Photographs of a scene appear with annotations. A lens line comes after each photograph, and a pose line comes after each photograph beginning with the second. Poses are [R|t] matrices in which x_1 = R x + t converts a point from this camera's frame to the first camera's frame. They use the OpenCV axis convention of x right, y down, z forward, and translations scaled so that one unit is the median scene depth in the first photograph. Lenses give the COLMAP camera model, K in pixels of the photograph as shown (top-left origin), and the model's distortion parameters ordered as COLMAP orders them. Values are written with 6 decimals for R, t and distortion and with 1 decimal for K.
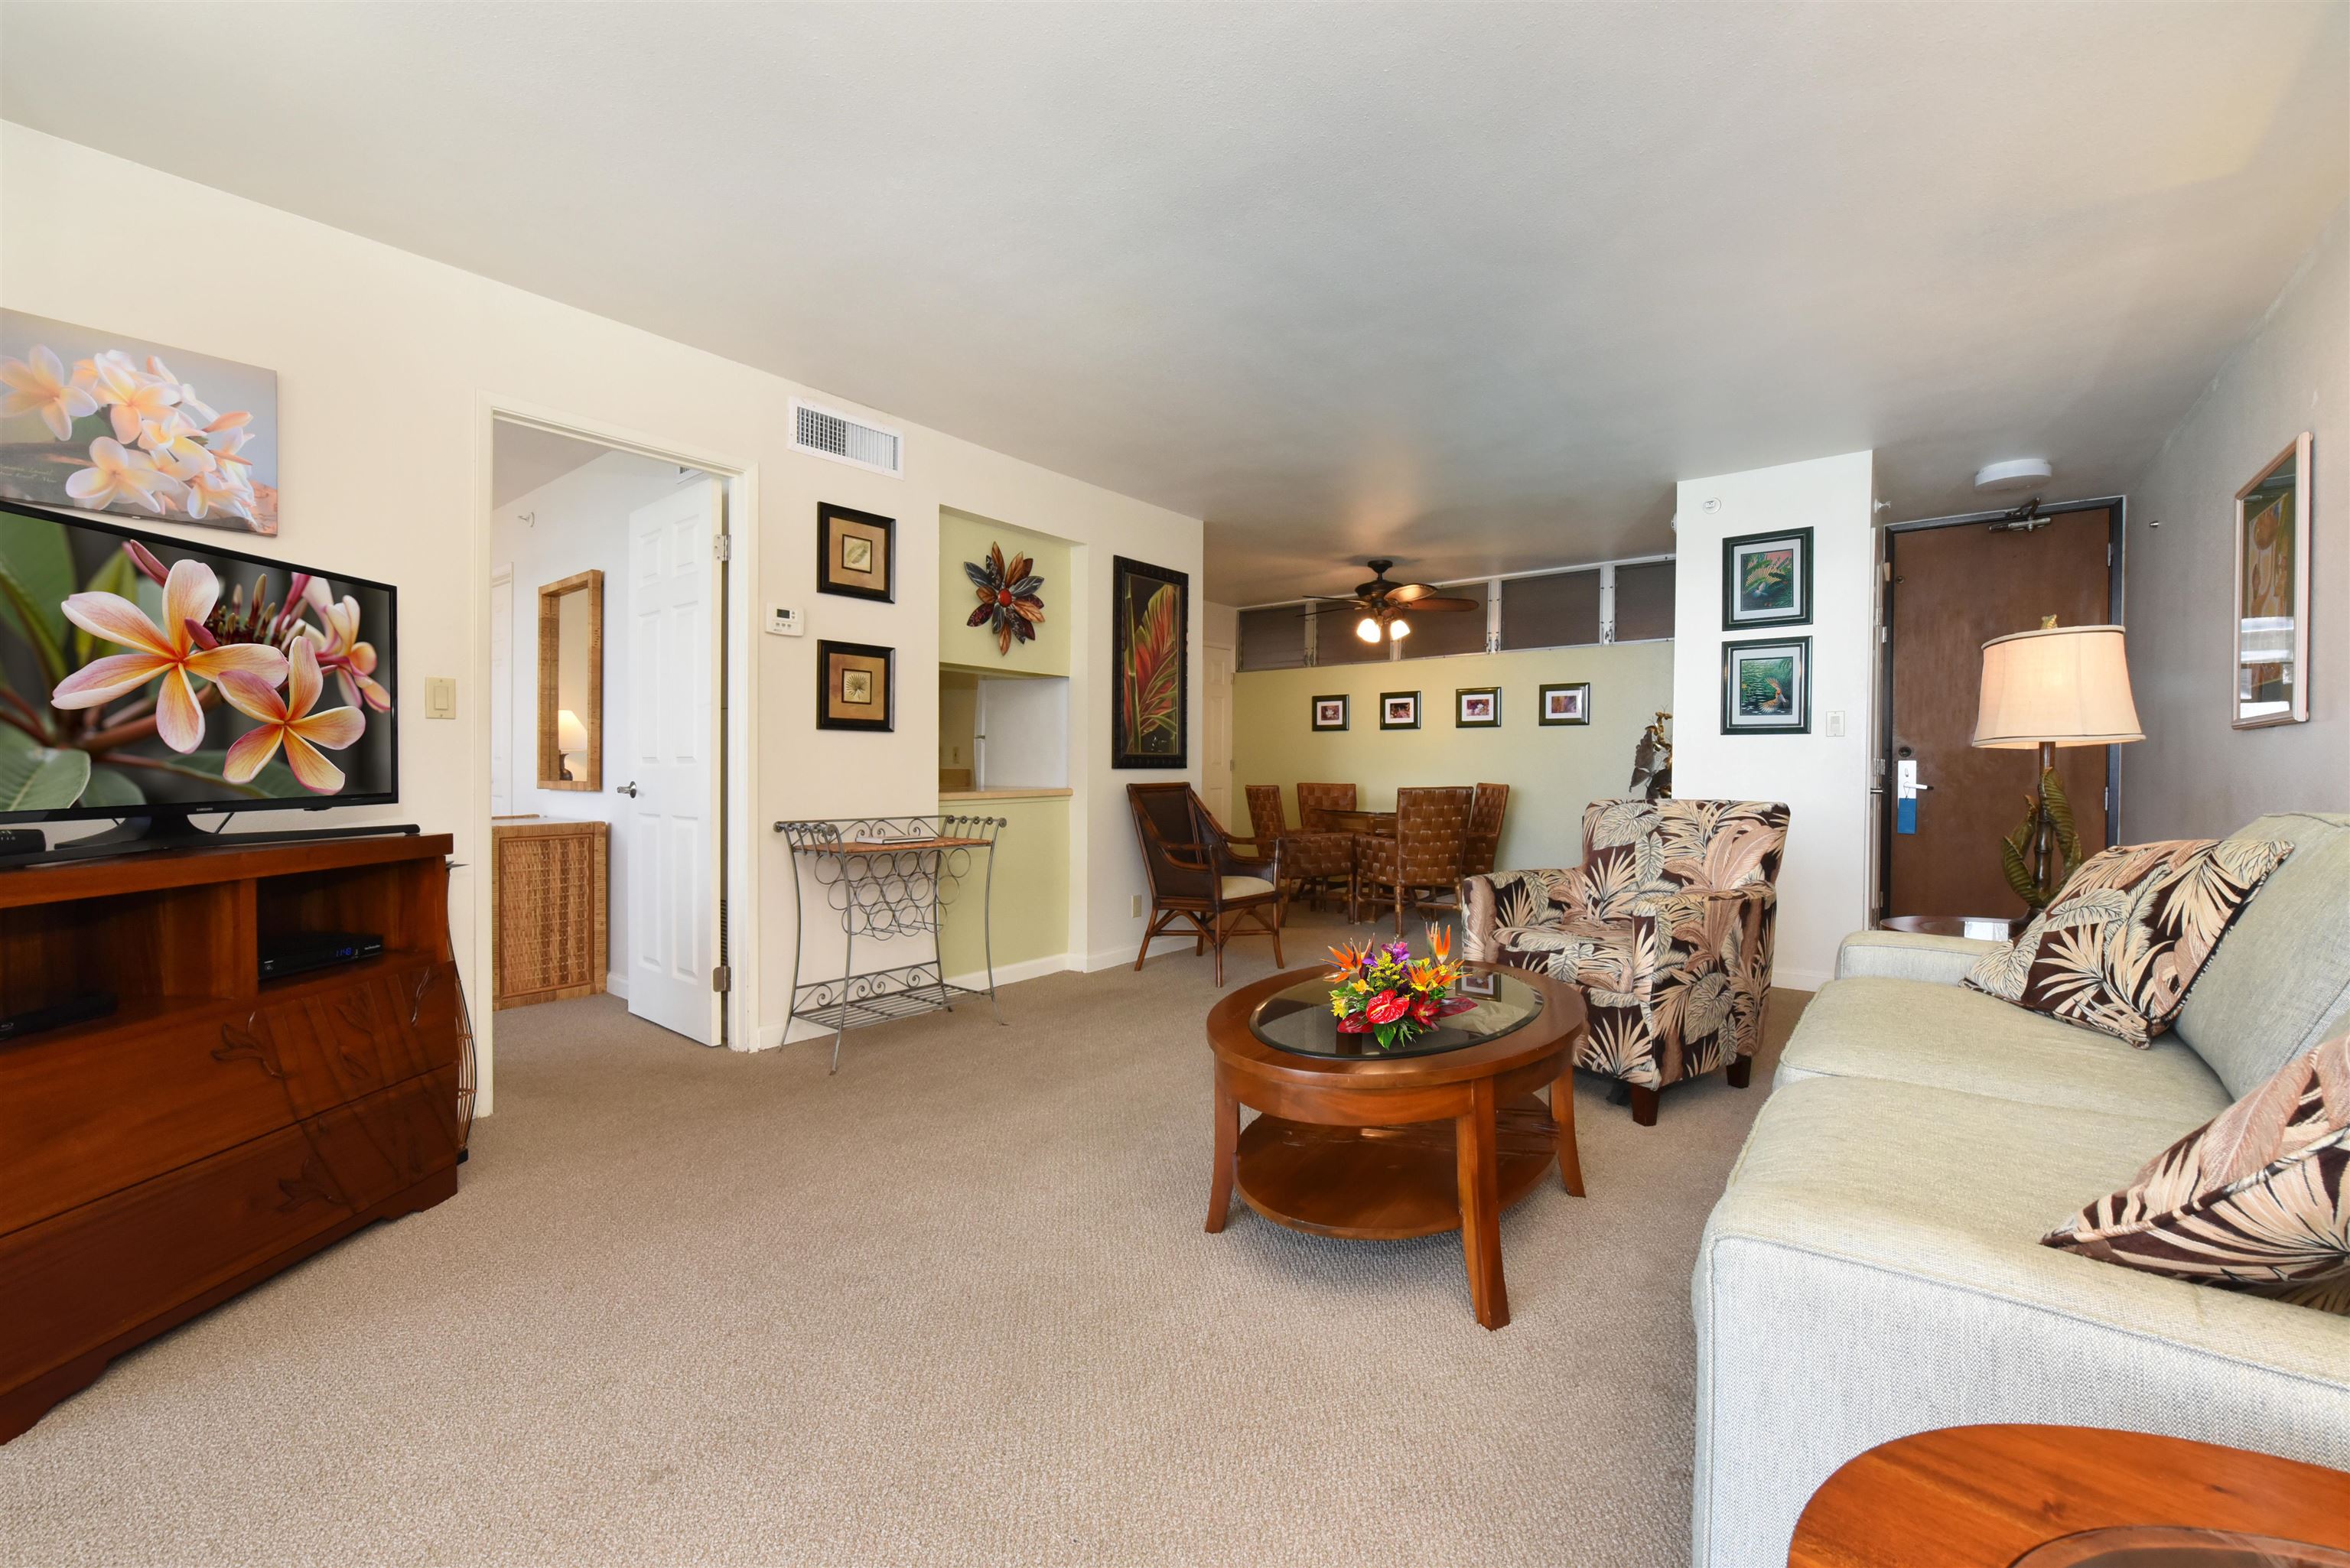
lens RADIAL K [[967.7, 0, 1173.0], [0, 967.7, 777.5], [0, 0, 1]] dist [-0.001083, -0.000286]
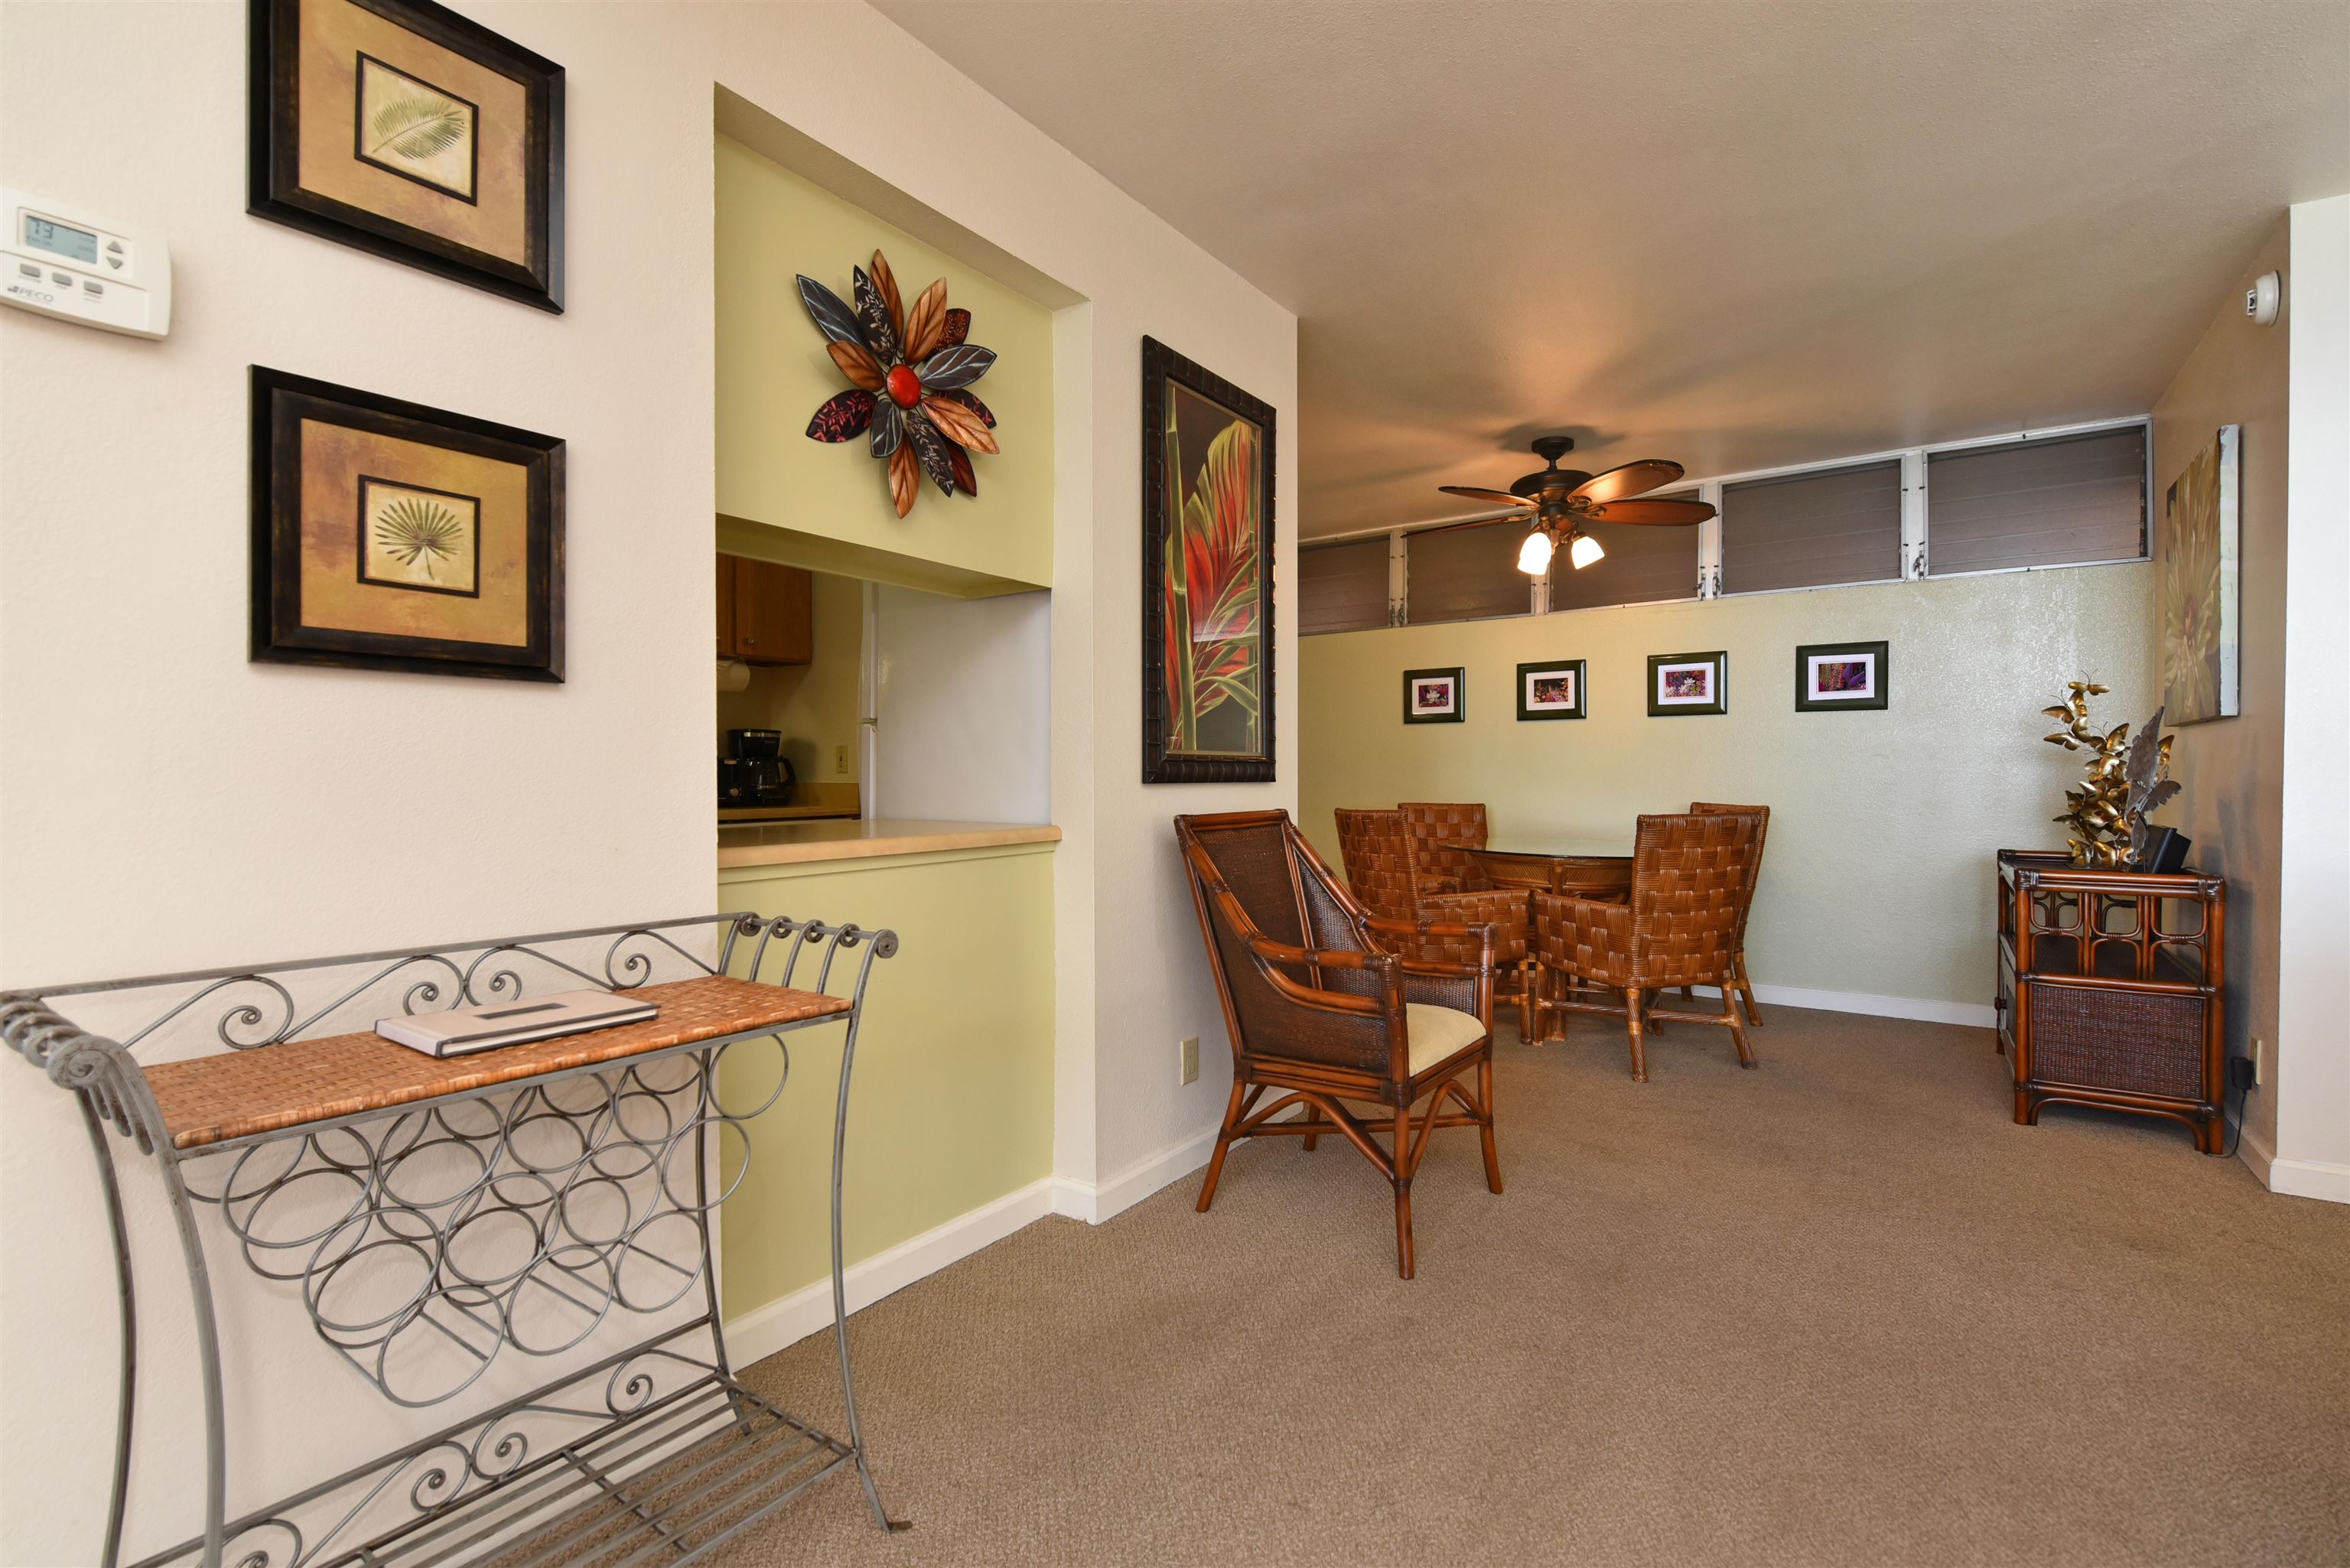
lens RADIAL K [[1011.6, 0, 1236.3], [0, 1011.6, 793.1], [0, 0, 1]] dist [-0.005713, -0.000657]
pose [[0.993410, -0.005732, 0.114471, -0.065979], [0.005262, 0.999976, 0.004402, -0.005926], [-0.114493, -0.003771, 0.993417, 0.445515]]
